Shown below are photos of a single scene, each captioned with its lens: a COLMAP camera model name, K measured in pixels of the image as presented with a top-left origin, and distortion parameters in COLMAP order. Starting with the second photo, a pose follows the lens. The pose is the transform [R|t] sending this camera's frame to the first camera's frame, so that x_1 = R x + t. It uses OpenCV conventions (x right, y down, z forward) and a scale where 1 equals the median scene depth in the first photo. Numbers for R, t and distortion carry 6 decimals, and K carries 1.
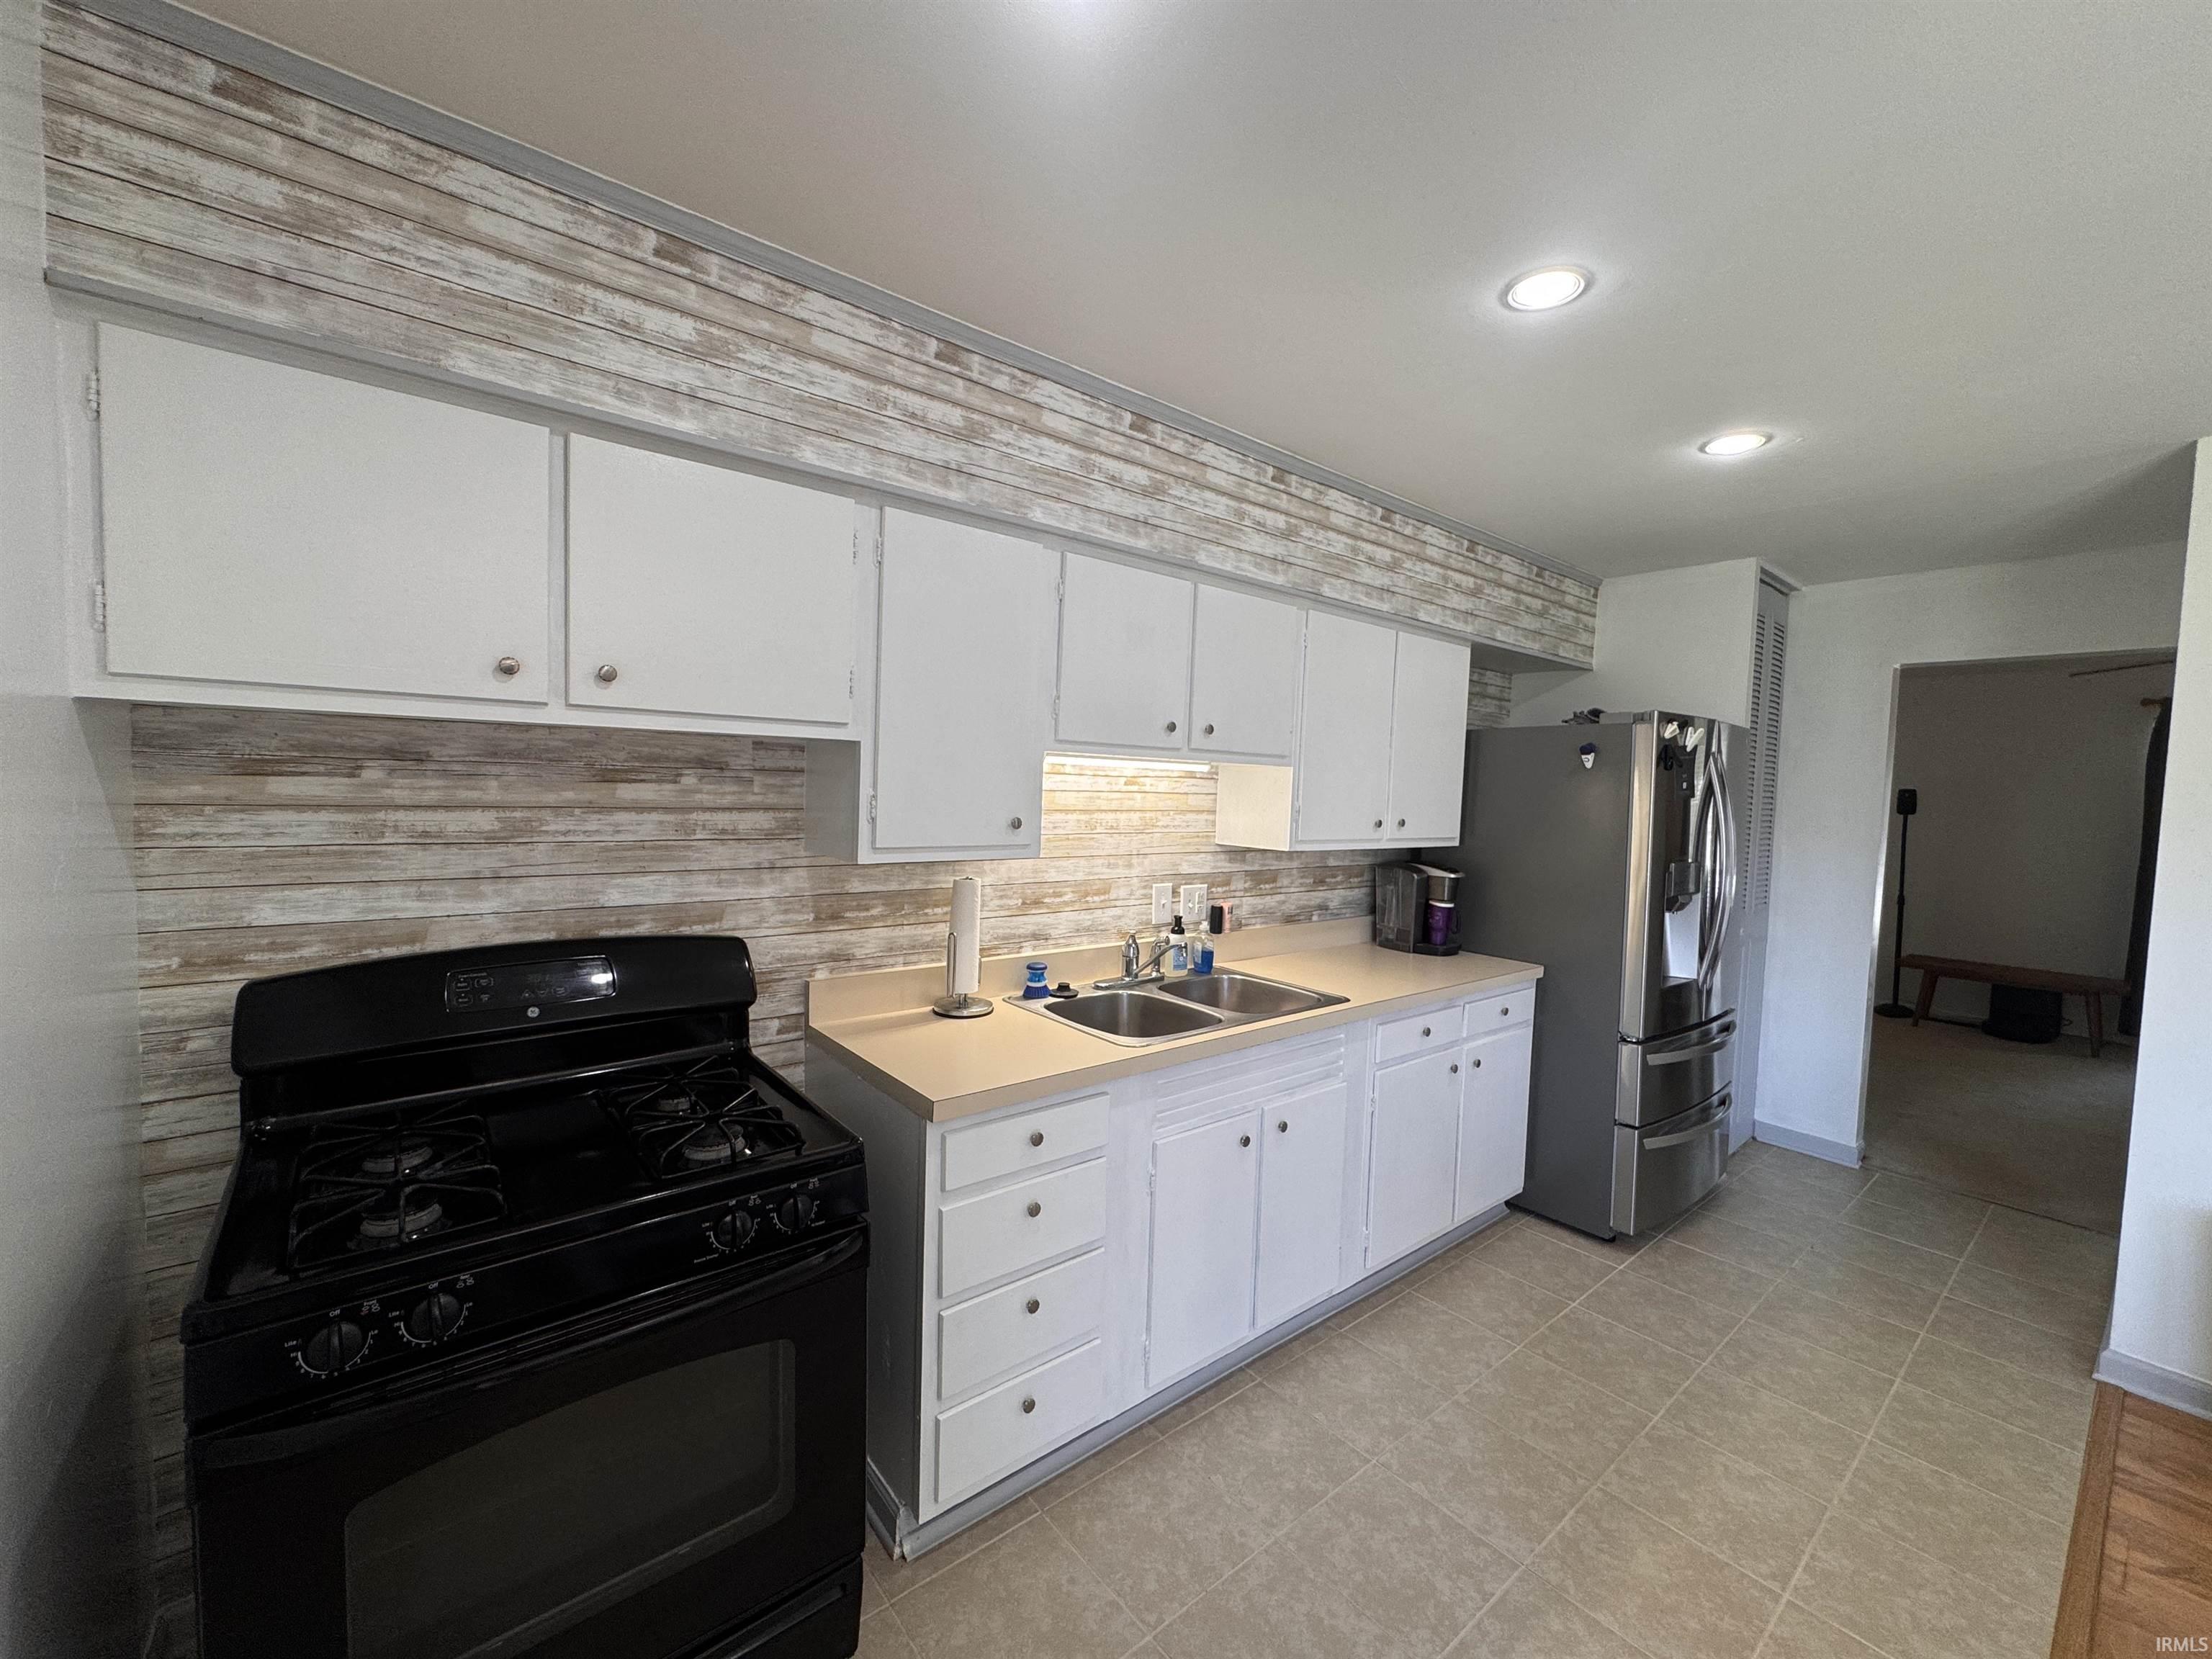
lens RADIAL K [[886.1, 0, 1106.0], [0, 886.1, 829.5], [0, 0, 1]] dist [-0.002346, 0.000918]
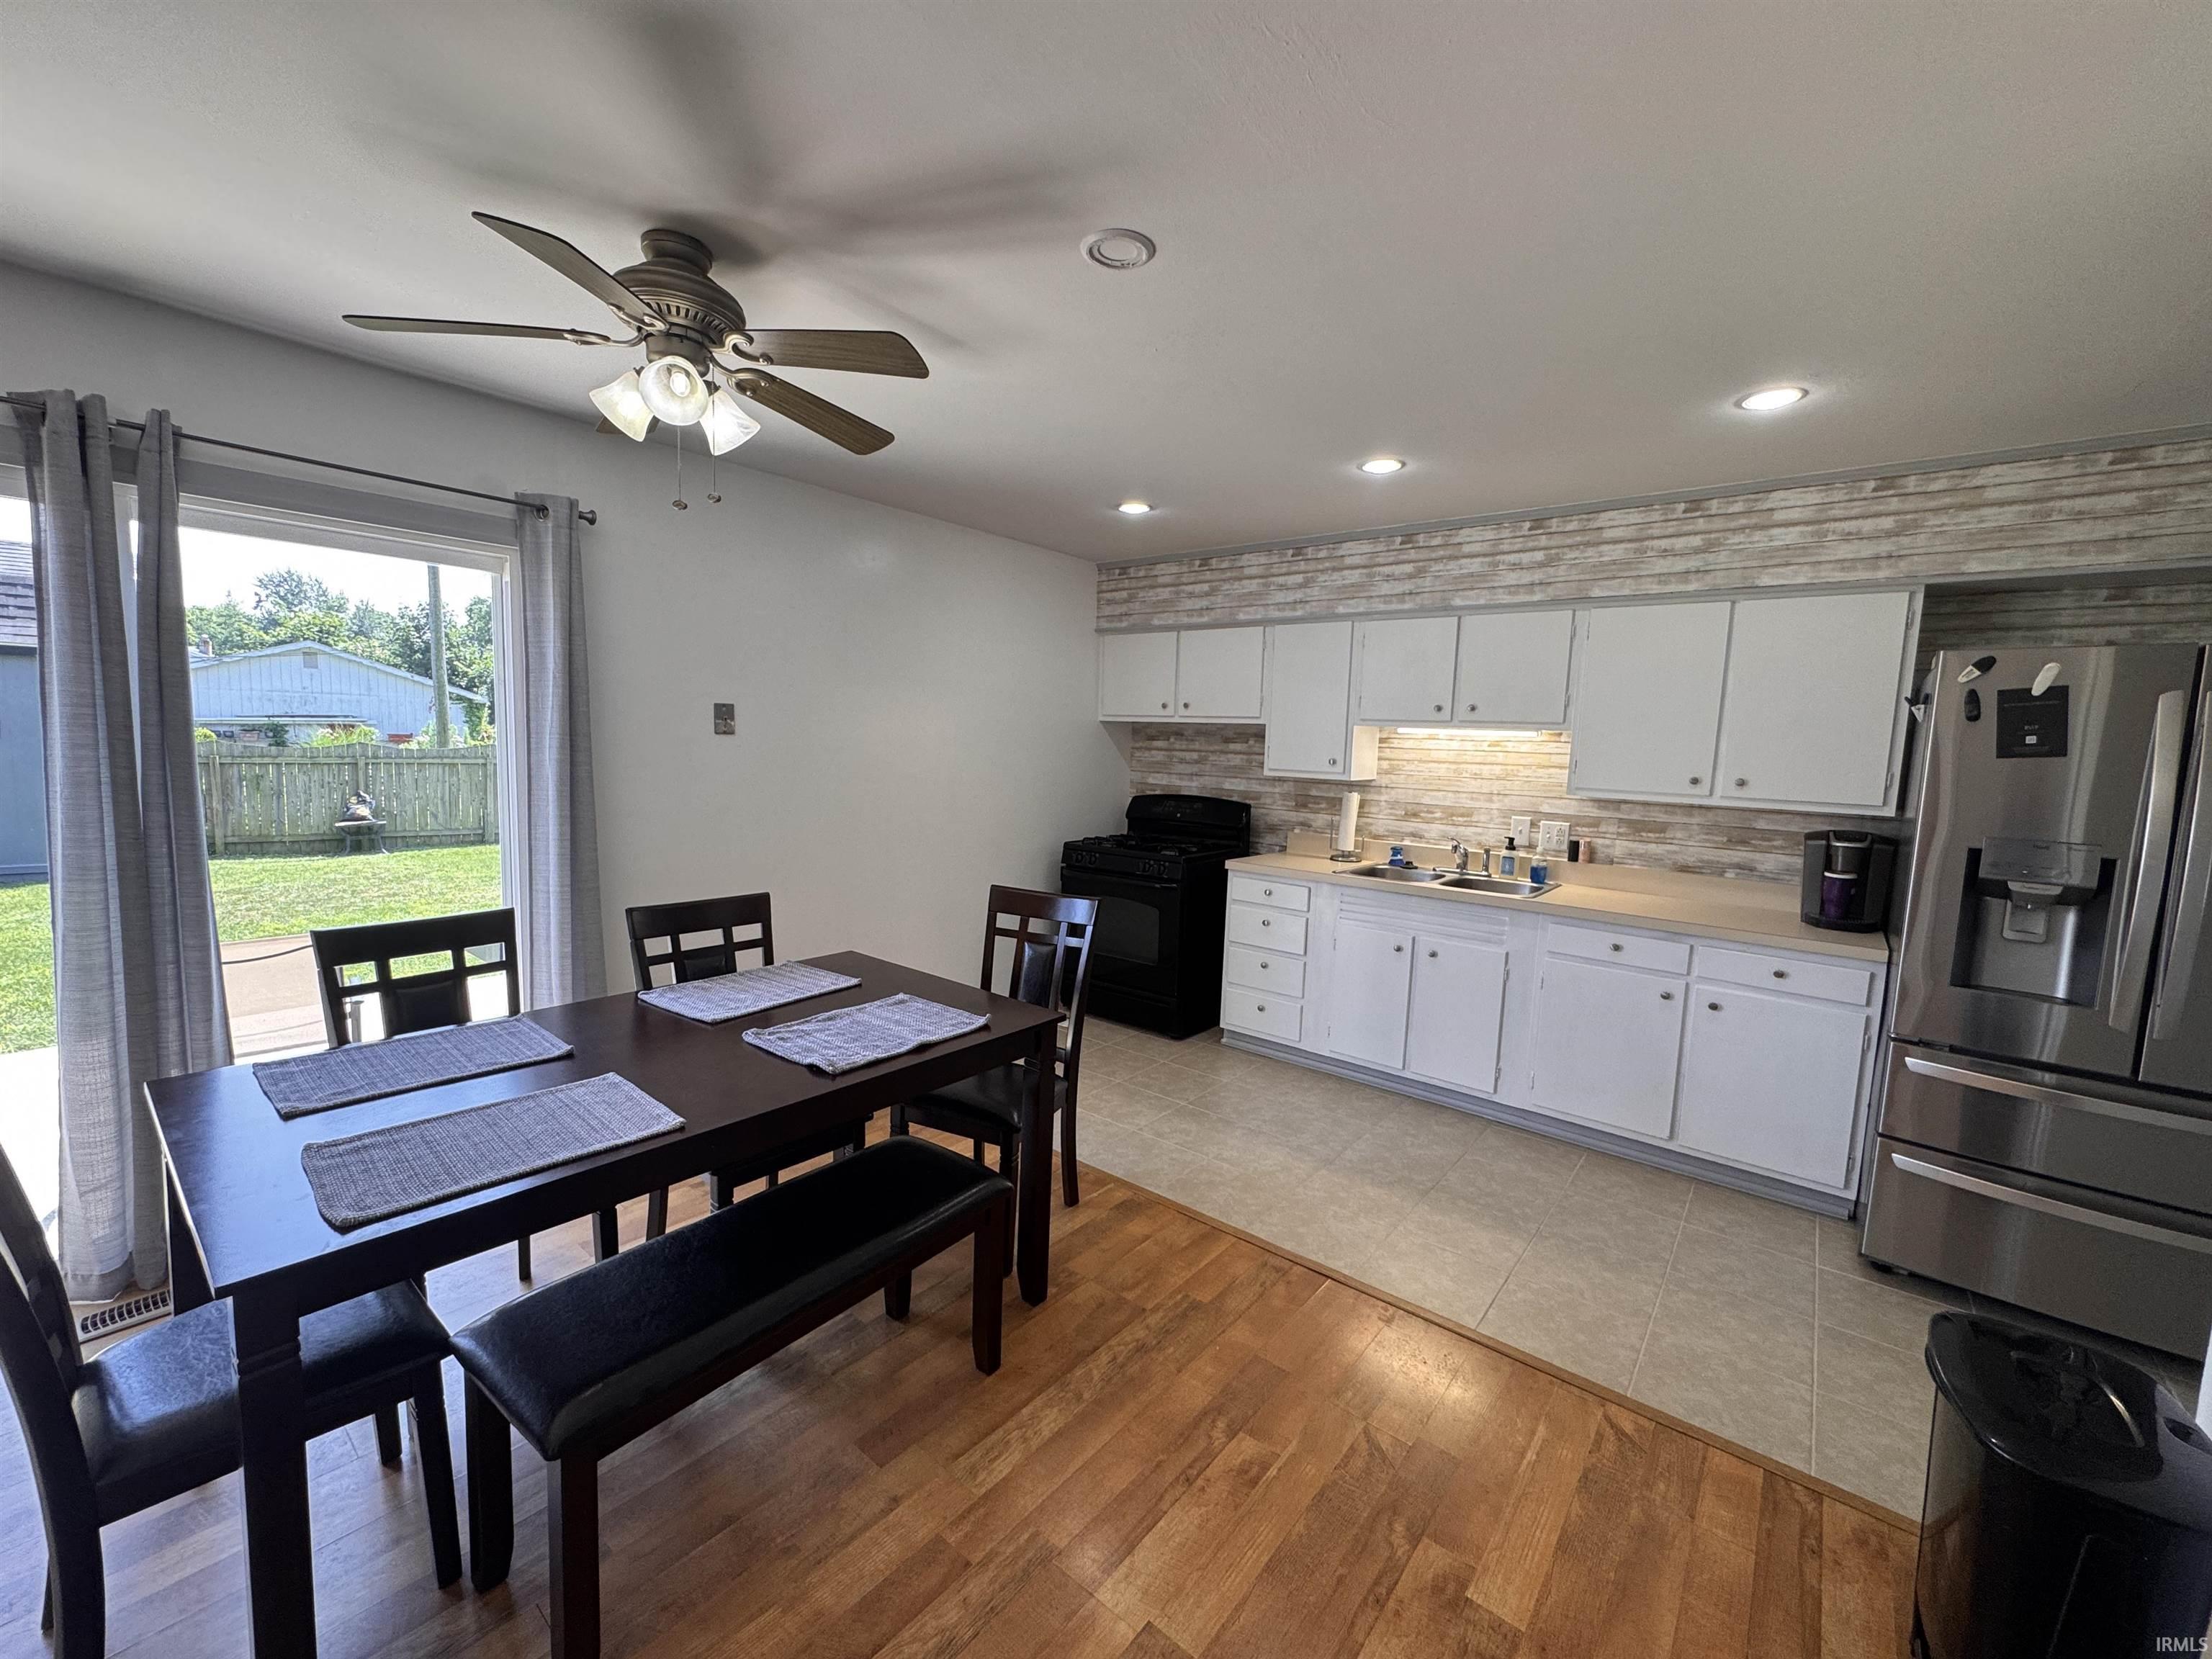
lens RADIAL K [[886.1, 0, 1106.0], [0, 886.1, 829.5], [0, 0, 1]] dist [-0.002346, 0.000918]
pose [[0.204168, 0.078143, -0.975812, 1.535068], [-0.078869, 0.994882, 0.063169, 0.051849], [0.975754, 0.064064, 0.209286, 0.066083]]
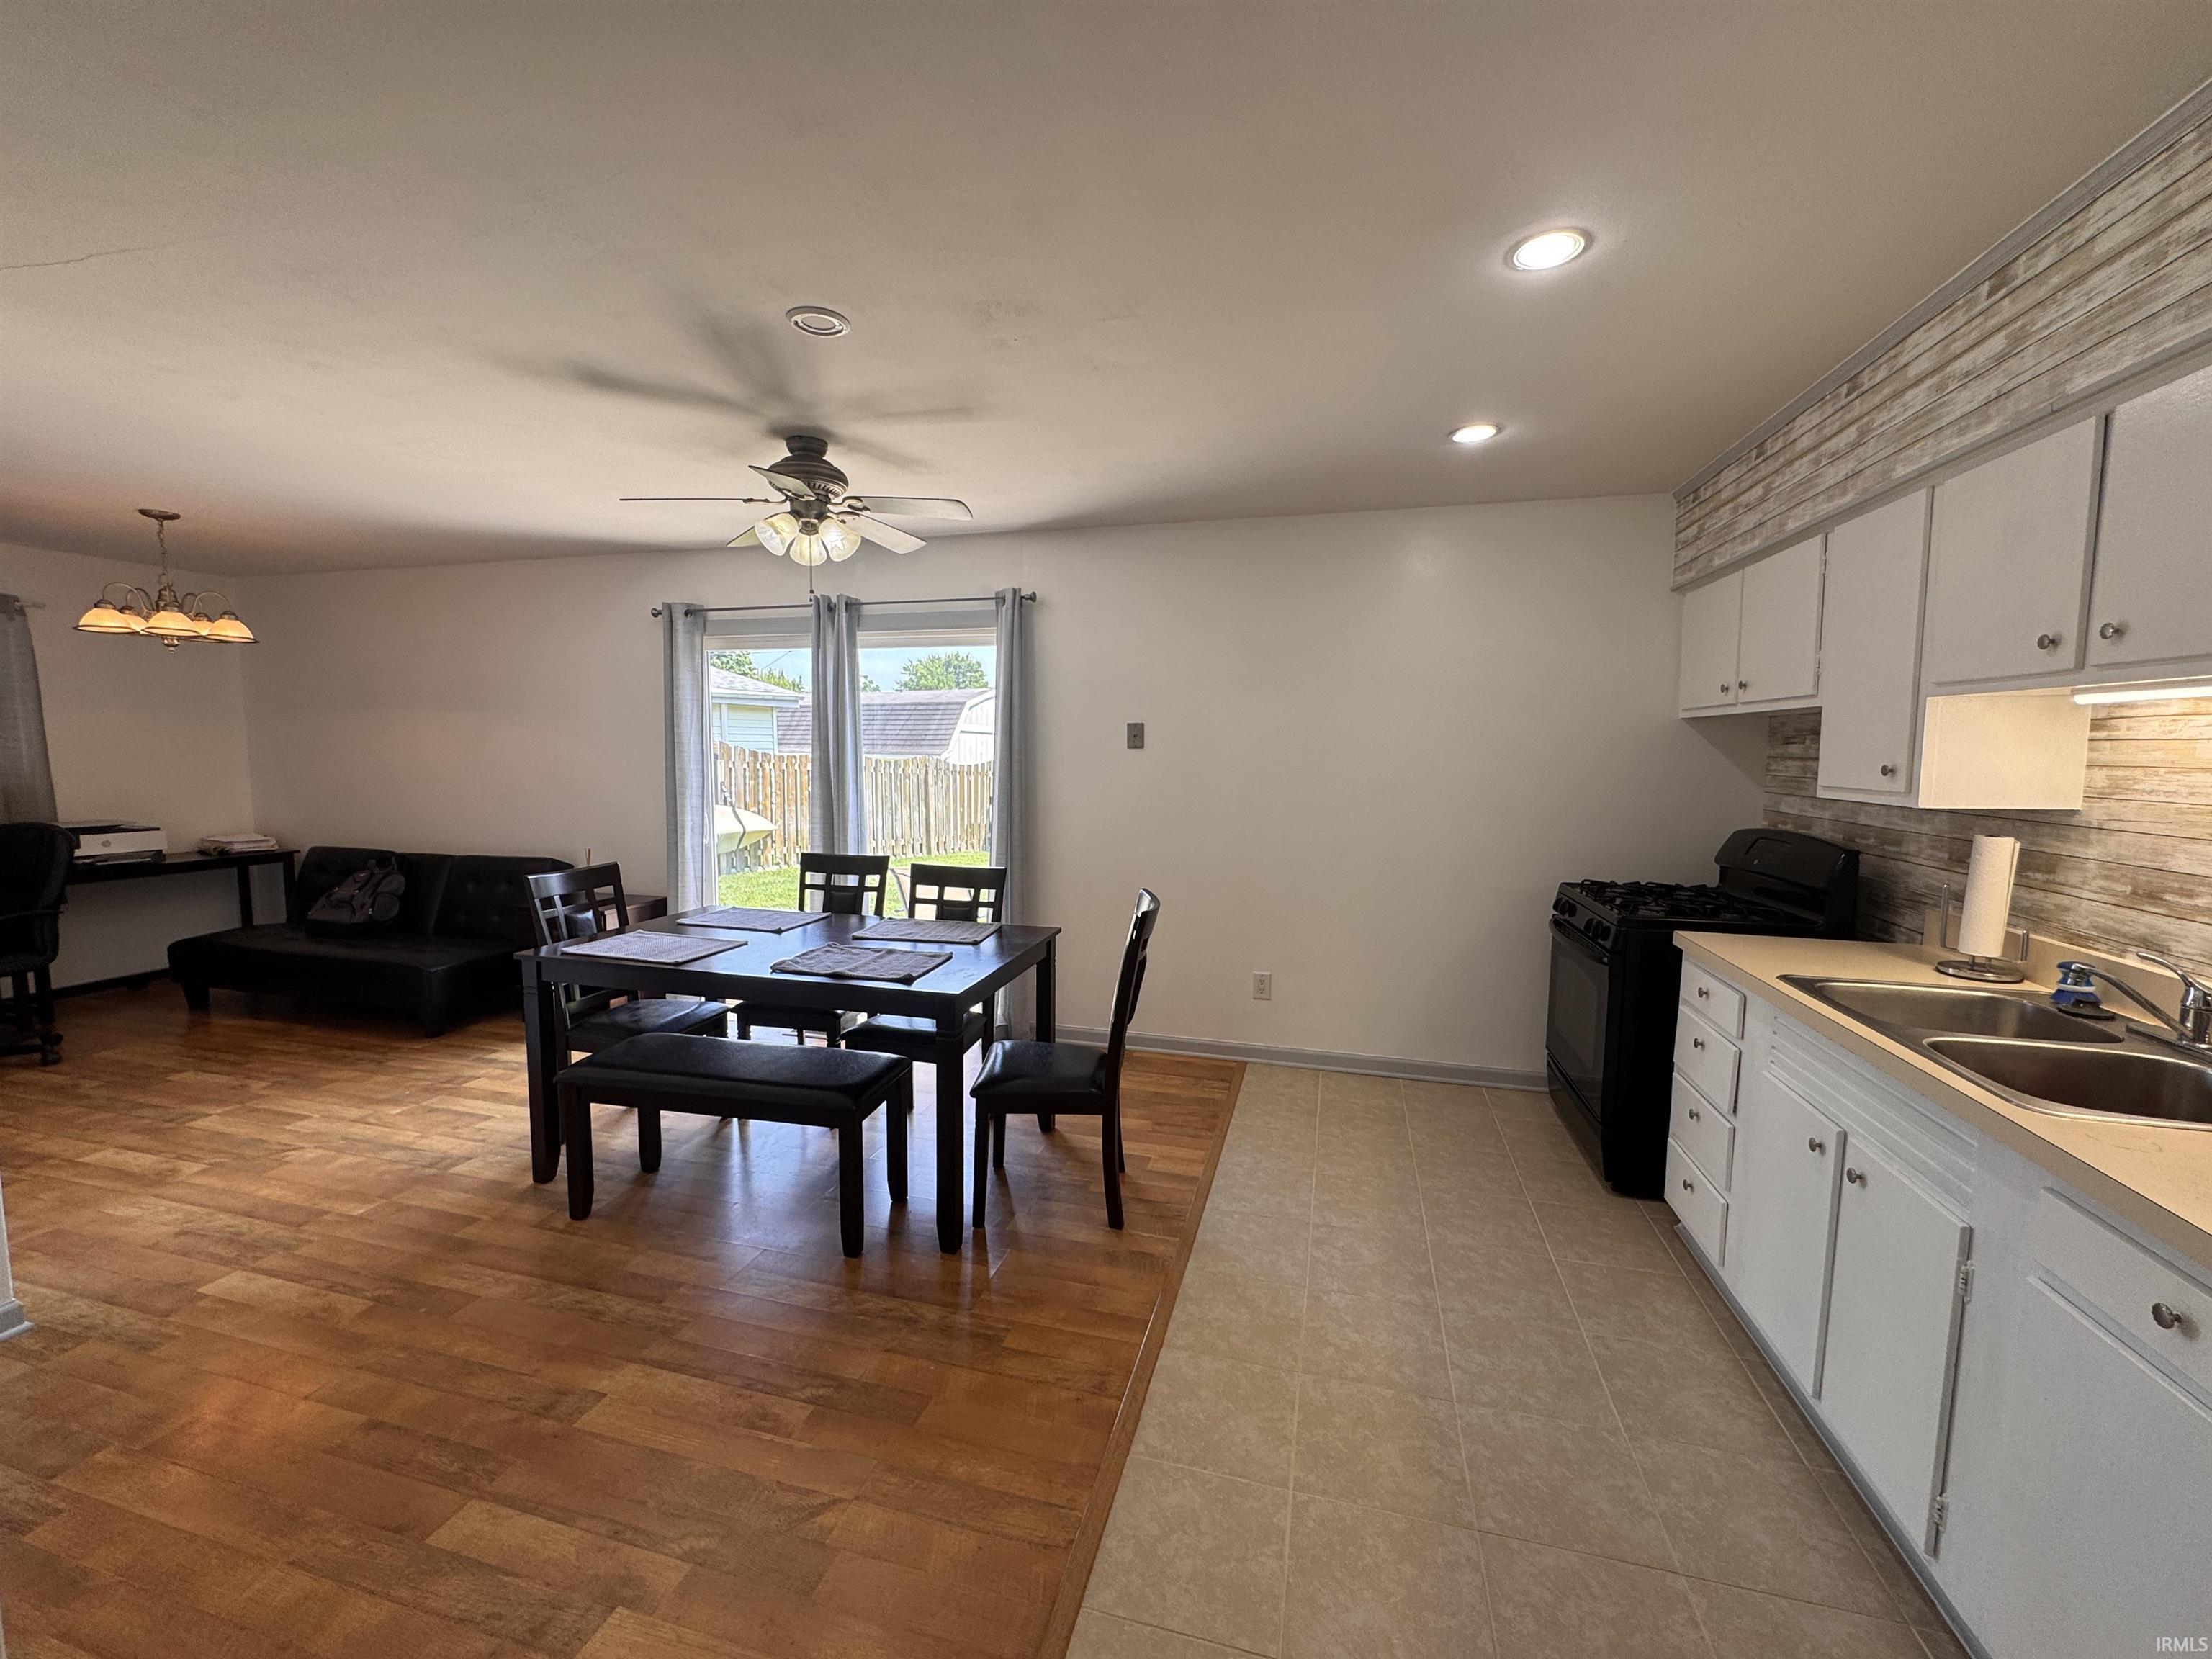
lens RADIAL K [[886.1, 0, 1106.0], [0, 886.1, 829.5], [0, 0, 1]] dist [-0.002346, 0.000918]
pose [[-0.811562, 0.020241, -0.583915, 1.073156], [-0.059992, 0.991231, 0.117740, -0.004969], [0.581178, 0.130584, -0.803231, 1.124040]]
